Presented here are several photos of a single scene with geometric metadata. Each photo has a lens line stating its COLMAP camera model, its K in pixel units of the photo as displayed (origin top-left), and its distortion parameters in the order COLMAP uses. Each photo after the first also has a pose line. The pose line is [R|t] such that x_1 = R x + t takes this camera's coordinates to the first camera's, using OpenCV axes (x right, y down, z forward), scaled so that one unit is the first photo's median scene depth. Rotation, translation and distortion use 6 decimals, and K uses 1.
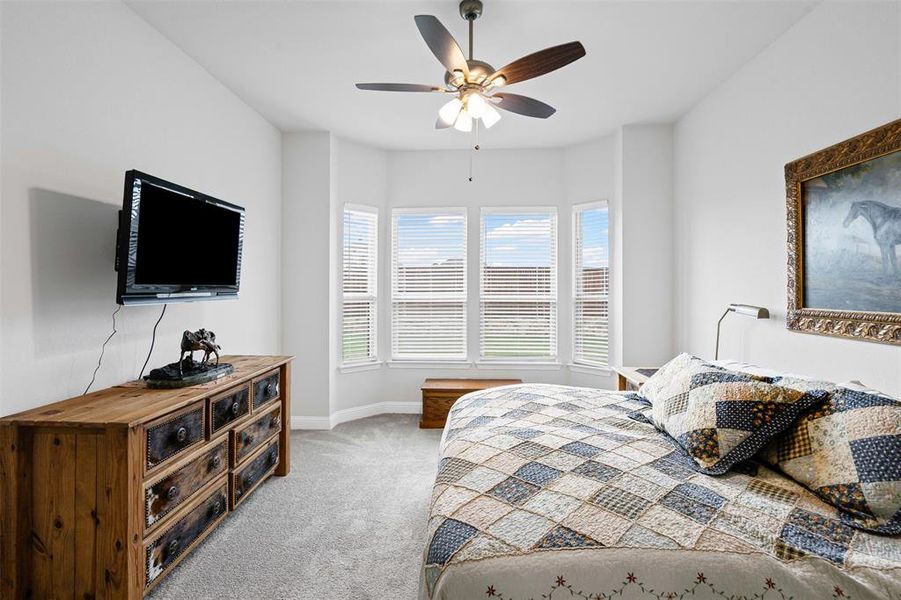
lens RADIAL K [[421.6, 0, 463.5], [0, 421.6, 285.7], [0, 0, 1]] dist [-0.003493, 0.000859]
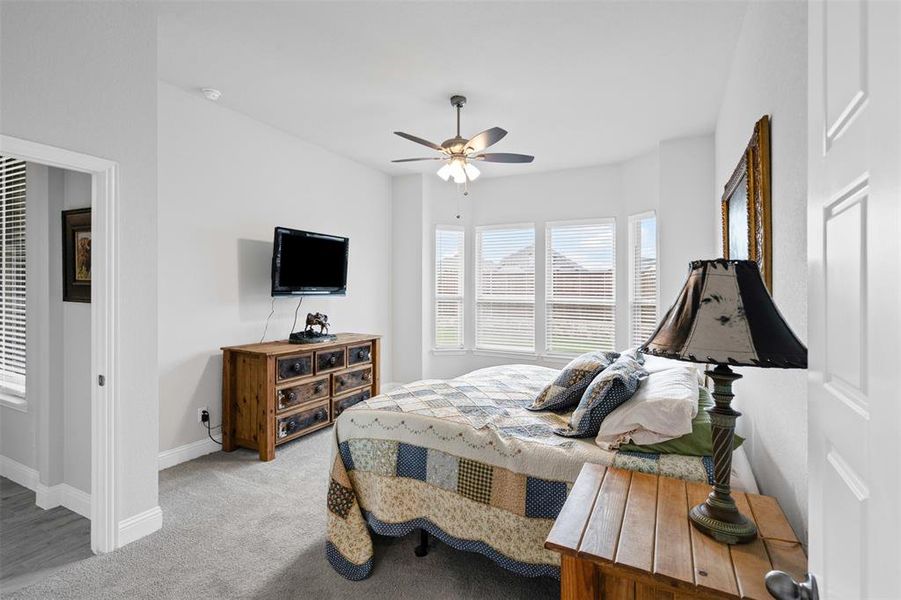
lens RADIAL K [[421.6, 0, 447.7], [0, 421.6, 292.0], [0, 0, 1]] dist [-0.003493, 0.000859]
pose [[0.910399, 0.013687, -0.413504, 0.581952], [-0.010107, 0.999890, 0.010845, -0.005749], [0.413607, -0.005694, 0.910438, -0.349190]]
